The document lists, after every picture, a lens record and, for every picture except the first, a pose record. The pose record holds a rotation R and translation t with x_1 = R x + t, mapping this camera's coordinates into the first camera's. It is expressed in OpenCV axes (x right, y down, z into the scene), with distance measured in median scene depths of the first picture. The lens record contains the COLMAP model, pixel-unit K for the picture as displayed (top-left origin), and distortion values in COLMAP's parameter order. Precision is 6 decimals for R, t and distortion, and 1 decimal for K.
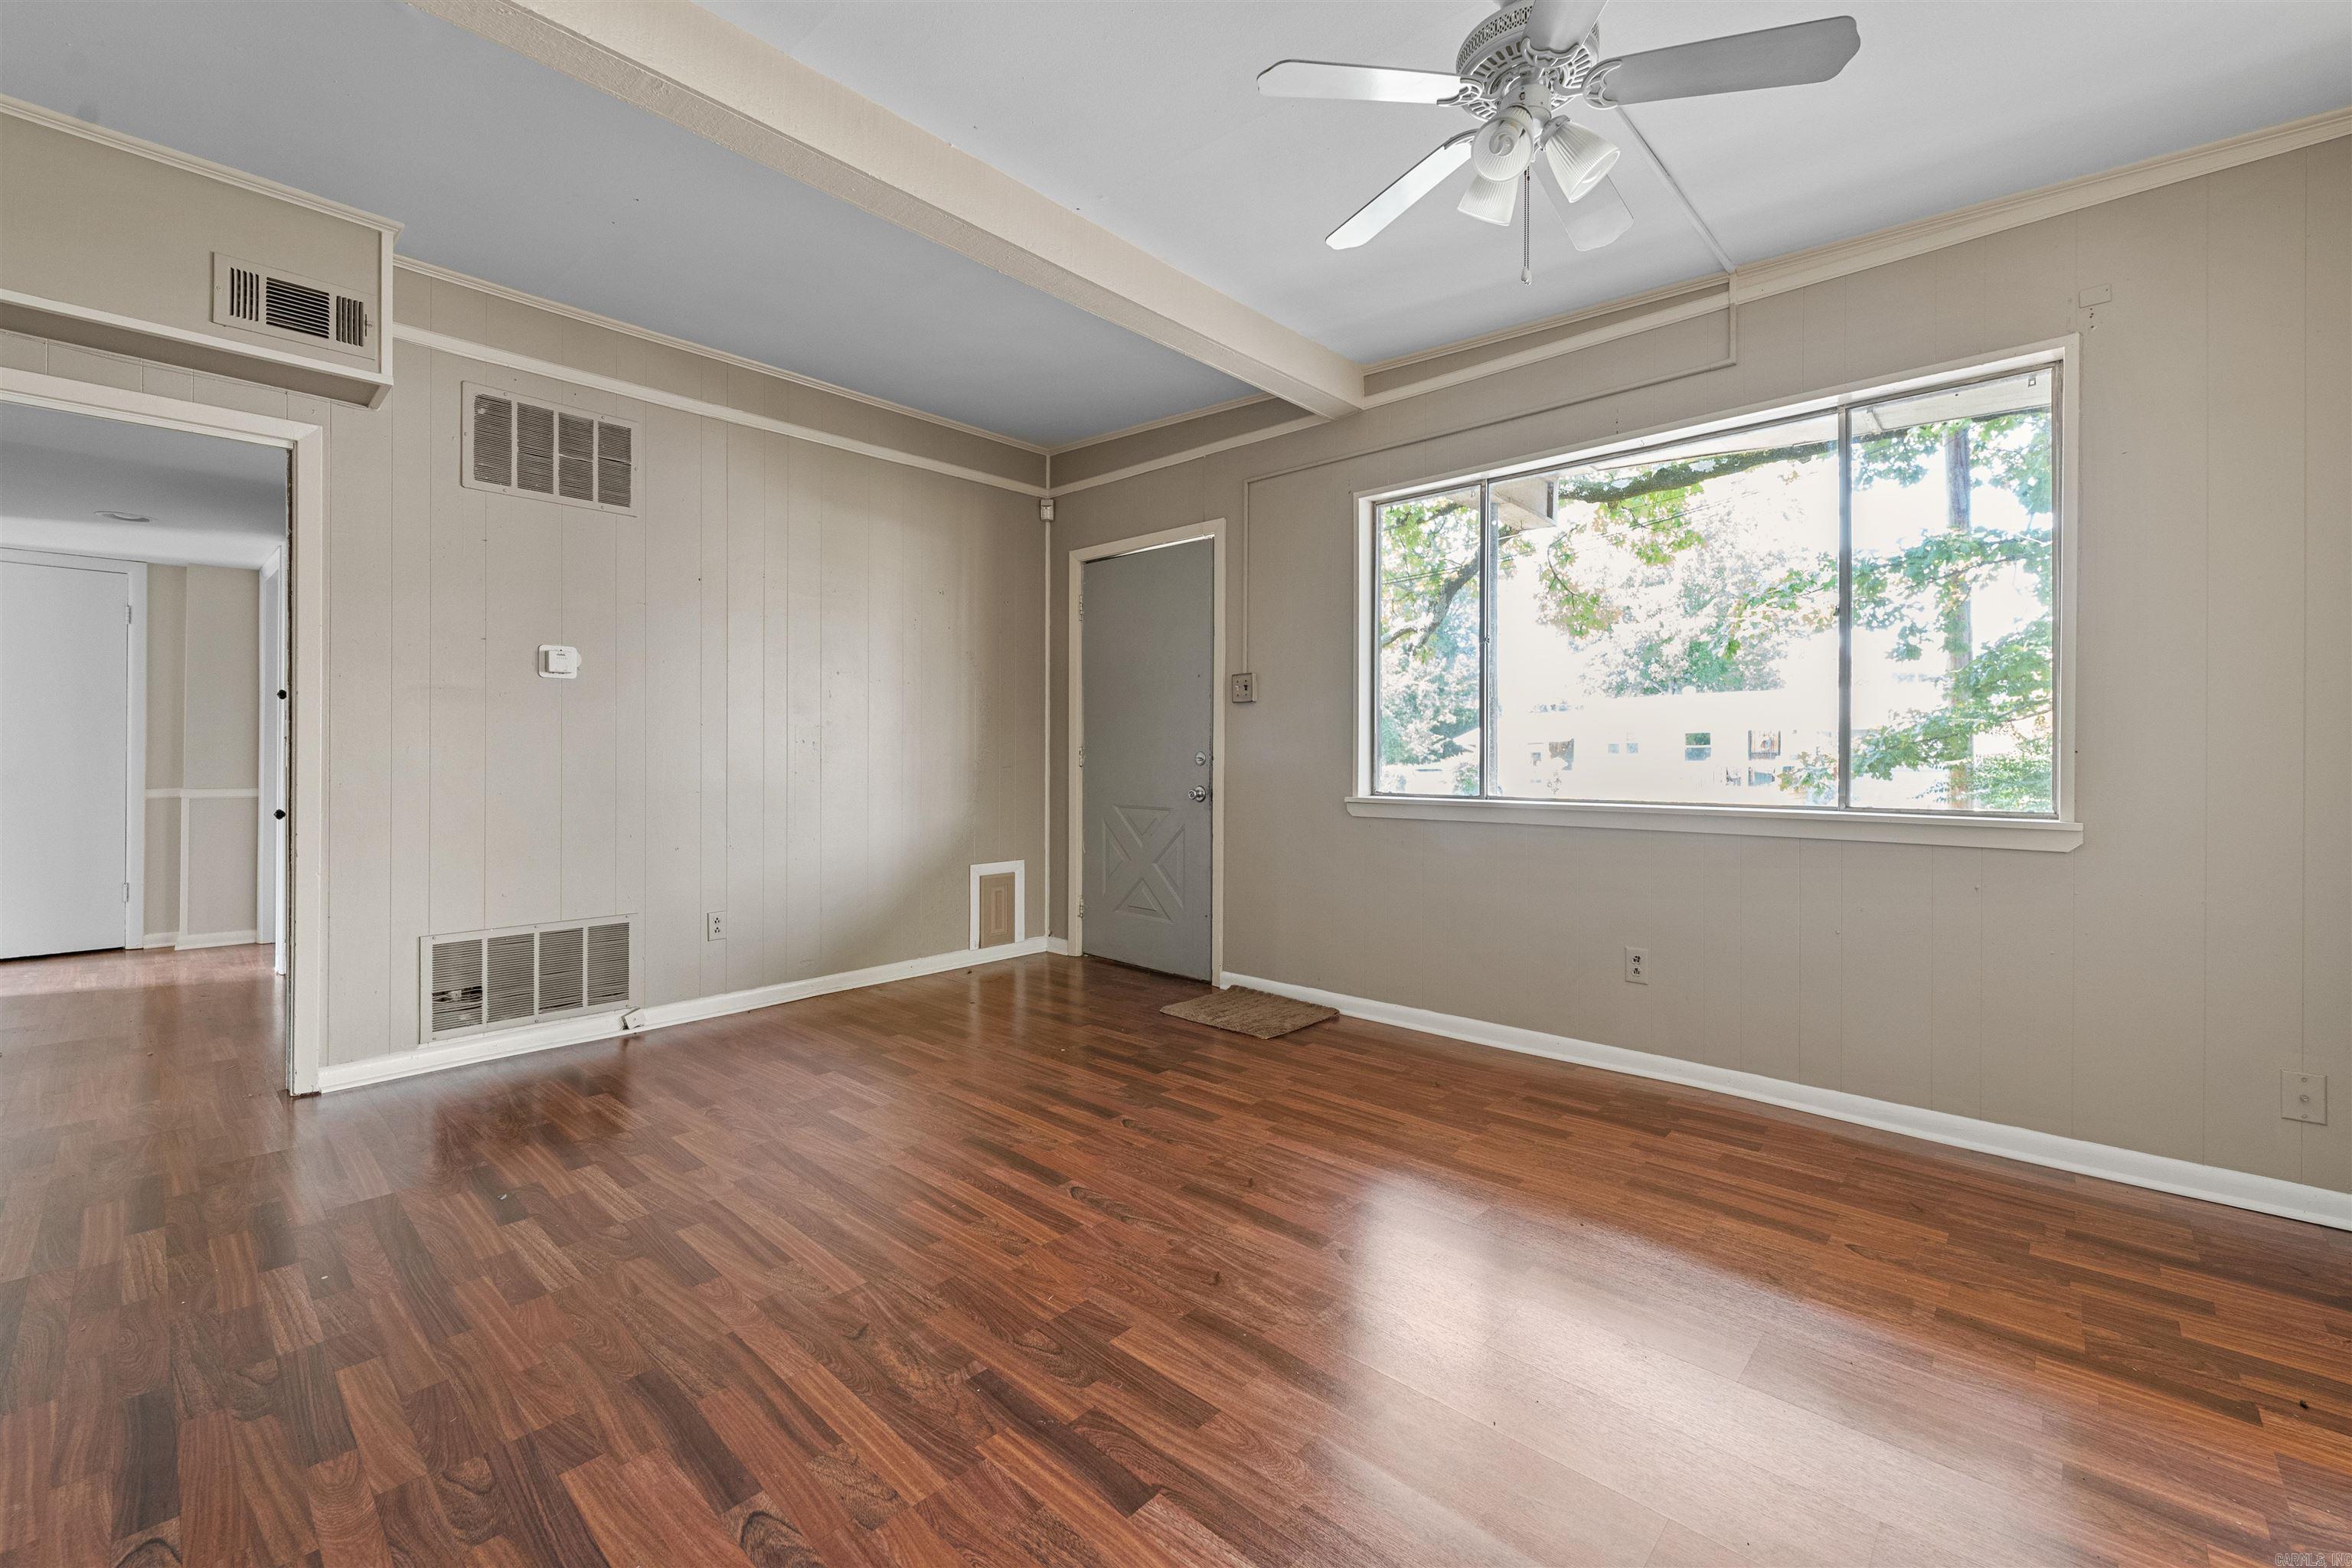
lens RADIAL K [[961.9, 0, 1173.5], [0, 961.9, 763.8], [0, 0, 1]] dist [0.010465, -0.003898]
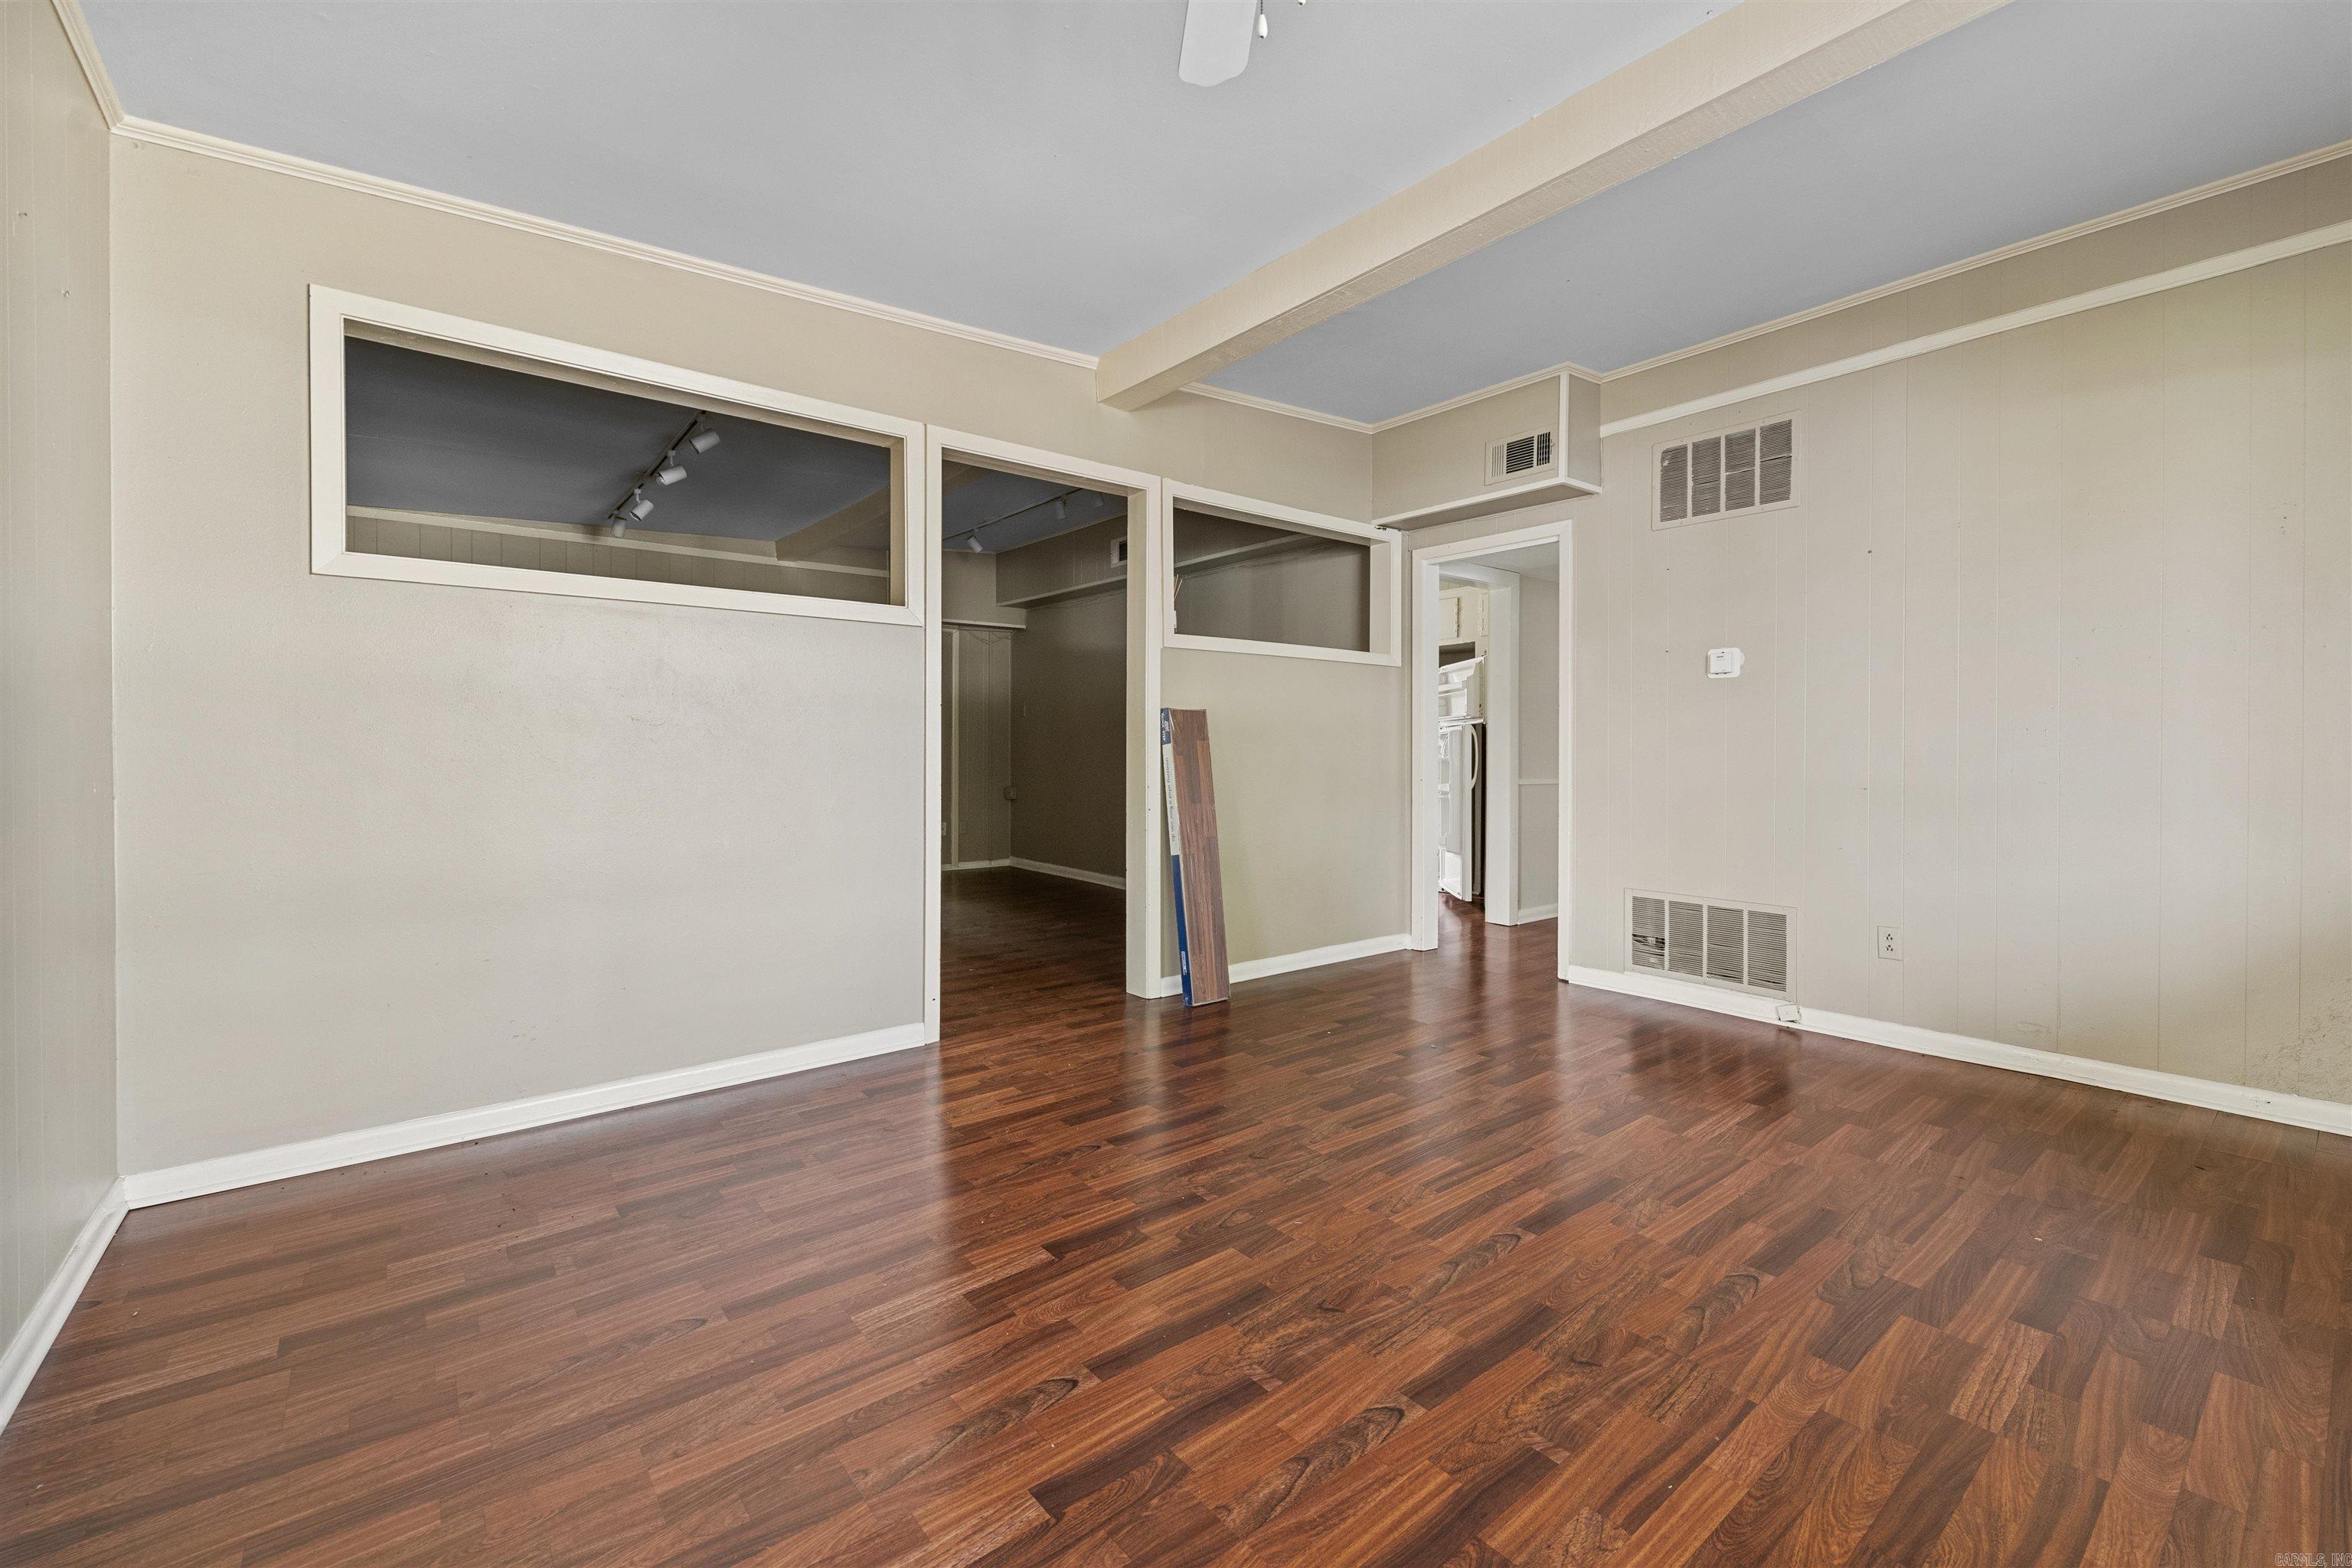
lens RADIAL K [[961.9, 0, 1180.1], [0, 961.9, 774.6], [0, 0, 1]] dist [0.010465, -0.003898]
pose [[-0.136618, 0.027018, -0.990255, 0.655412], [-0.007361, 0.999573, 0.028288, -0.006968], [0.990596, 0.011154, -0.136361, 0.655110]]
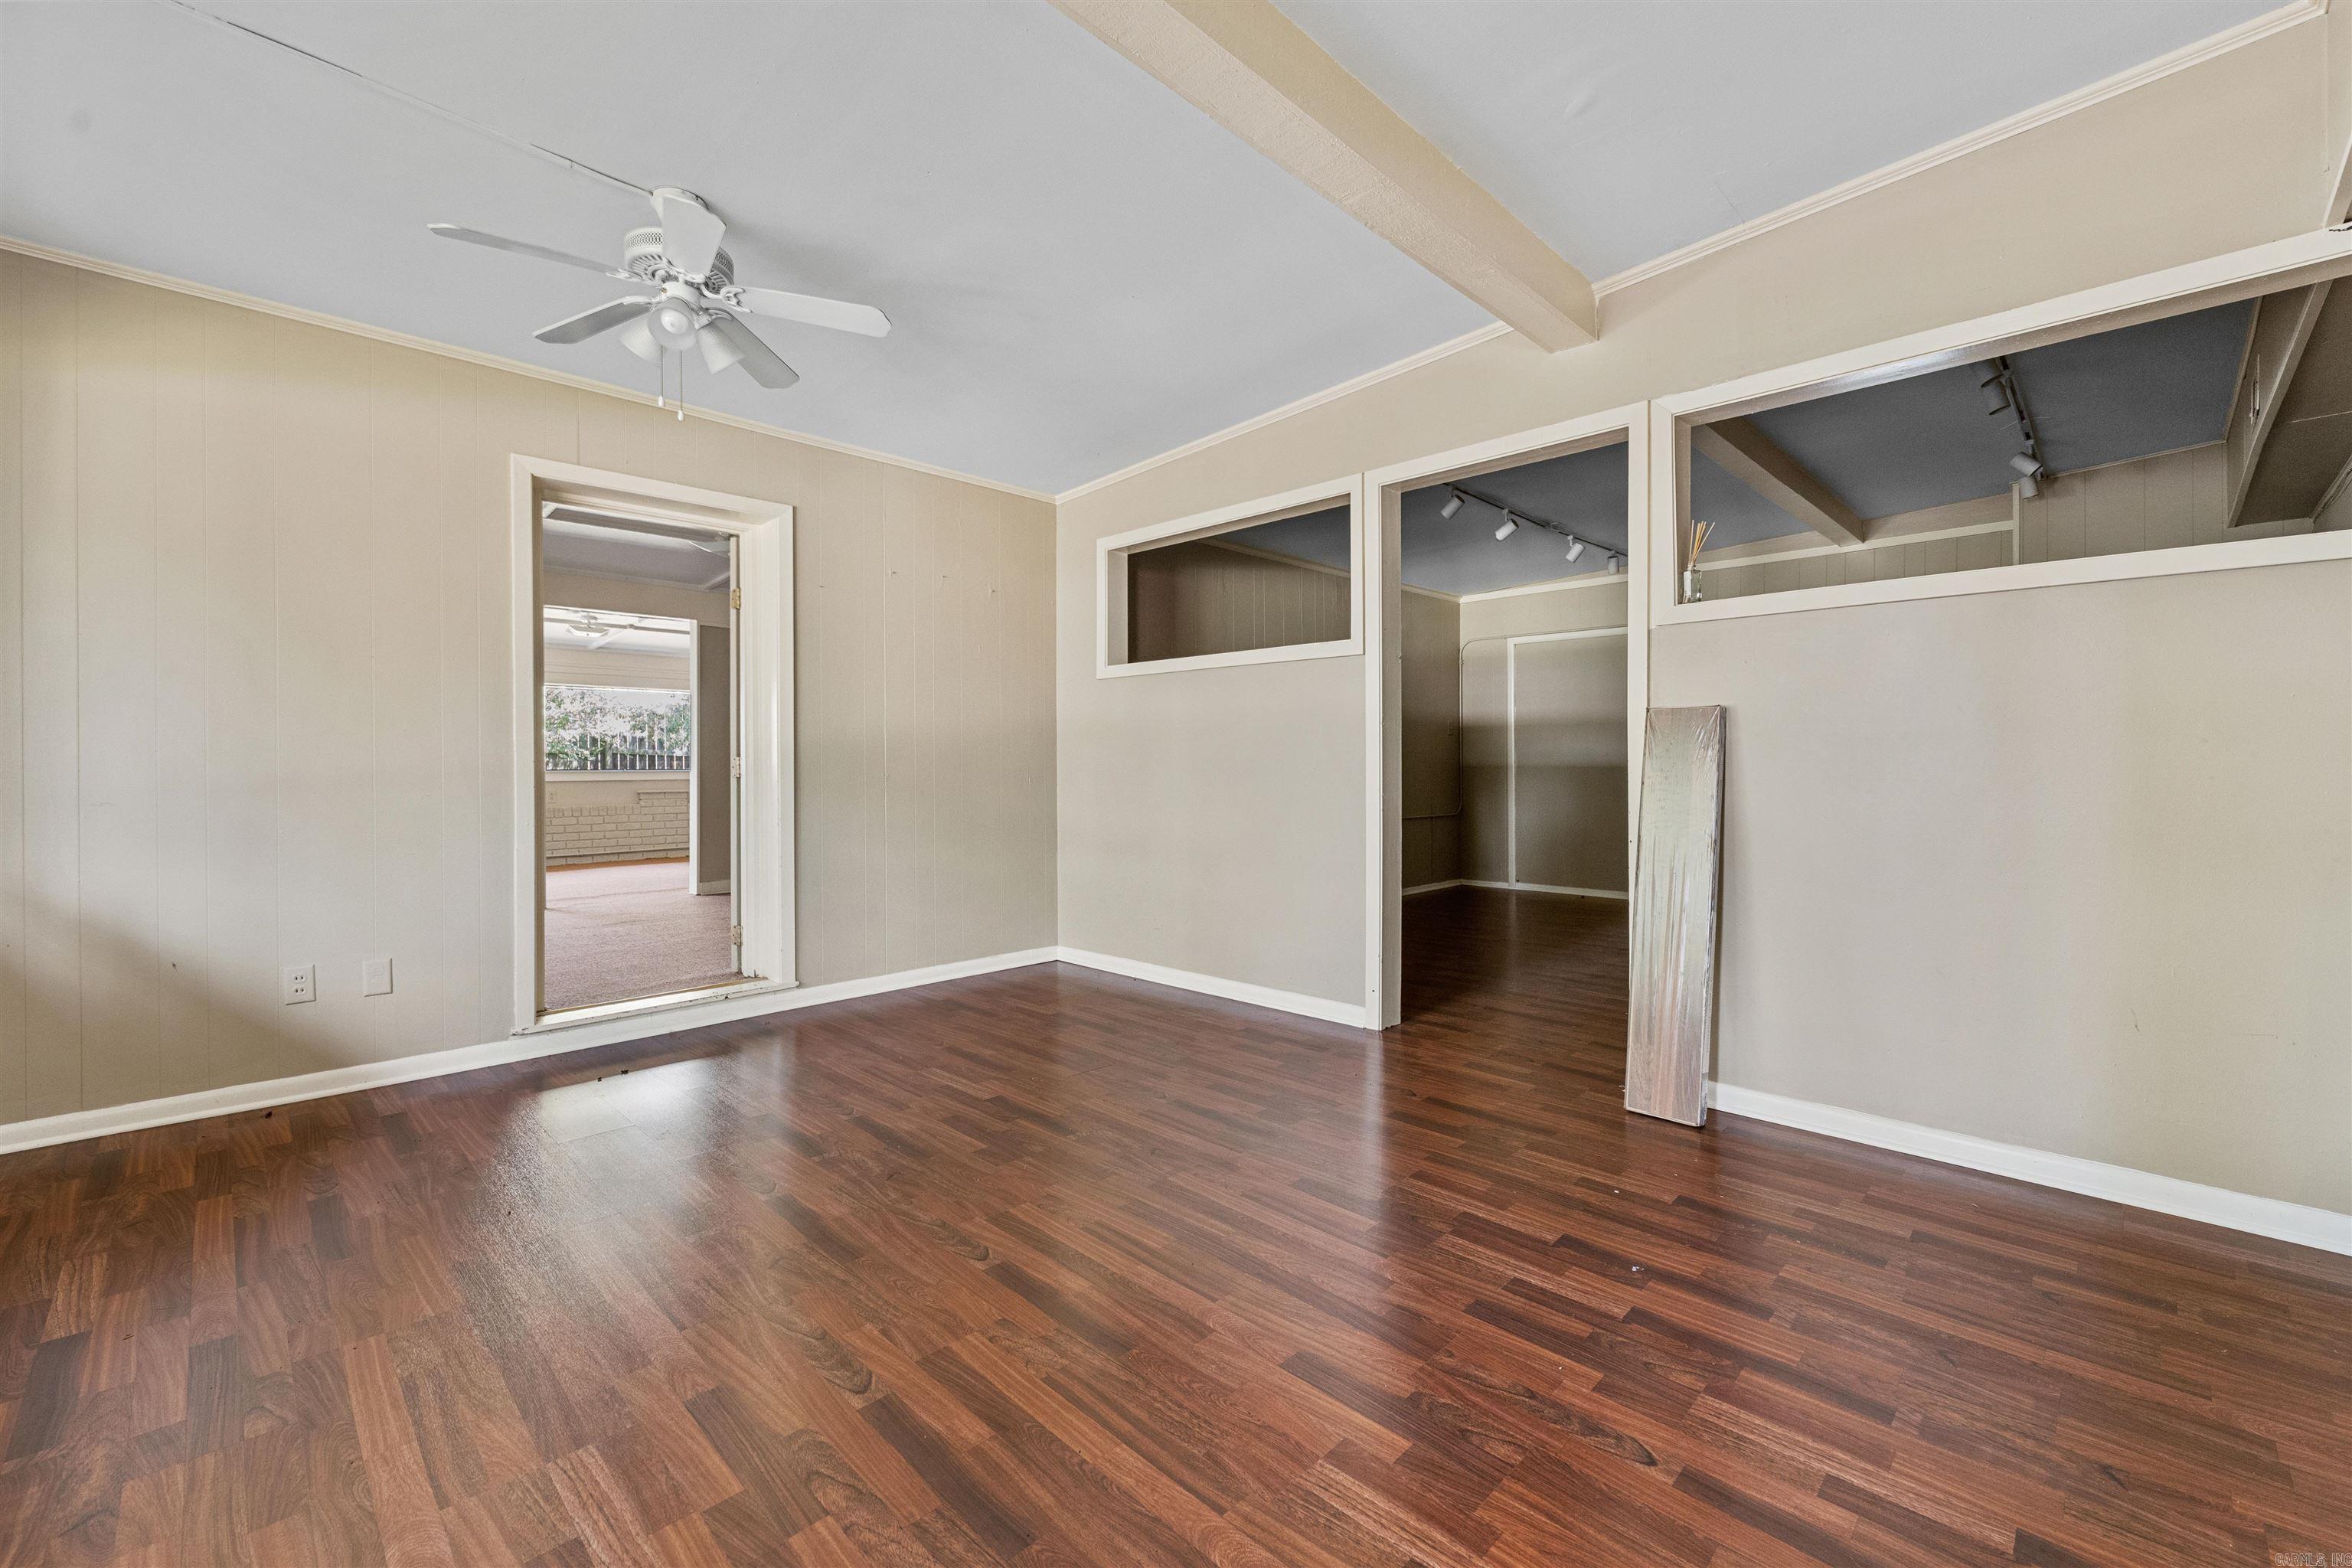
lens RADIAL K [[961.9, 0, 1174.2], [0, 961.9, 767.8], [0, 0, 1]] dist [0.010465, -0.003898]
pose [[-0.999567, 0.001942, 0.029349, -0.244008], [0.002255, 0.999941, 0.010638, -0.009243], [-0.029327, 0.010699, -0.999513, 1.505031]]
